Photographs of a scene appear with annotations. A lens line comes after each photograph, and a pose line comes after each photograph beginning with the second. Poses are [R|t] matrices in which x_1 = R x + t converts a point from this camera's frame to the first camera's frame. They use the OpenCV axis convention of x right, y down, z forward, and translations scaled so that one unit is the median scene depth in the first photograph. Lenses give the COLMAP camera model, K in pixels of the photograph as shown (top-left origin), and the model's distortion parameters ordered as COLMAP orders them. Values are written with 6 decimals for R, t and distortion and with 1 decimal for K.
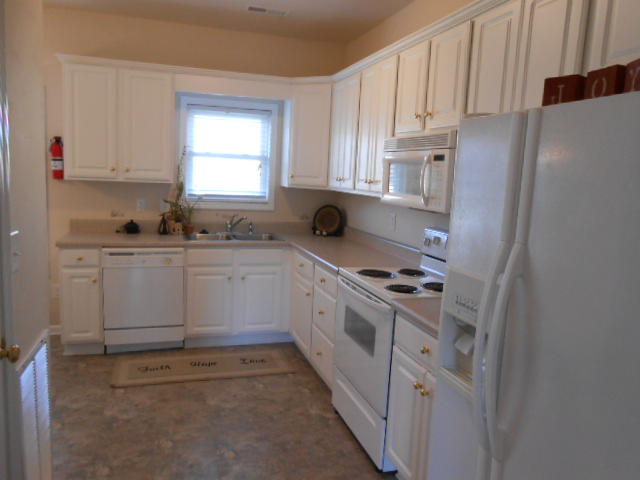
lens RADIAL K [[500.0, 0, 328.6], [0, 500.0, 241.3], [0, 0, 1]] dist [-0.008177, -0.000880]
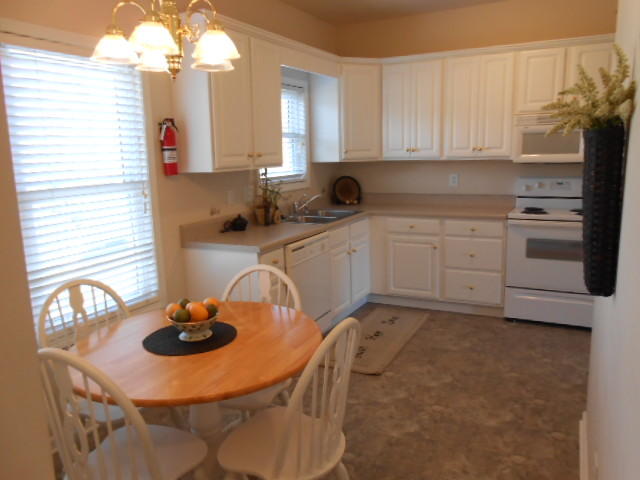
lens RADIAL K [[500.0, 0, 328.6], [0, 500.0, 241.3], [0, 0, 1]] dist [-0.008177, -0.000880]
pose [[0.693048, -0.193537, 0.694426, -1.066173], [0.153289, 0.980823, 0.120371, -0.093131], [-0.704405, 0.023026, 0.709424, 0.341346]]
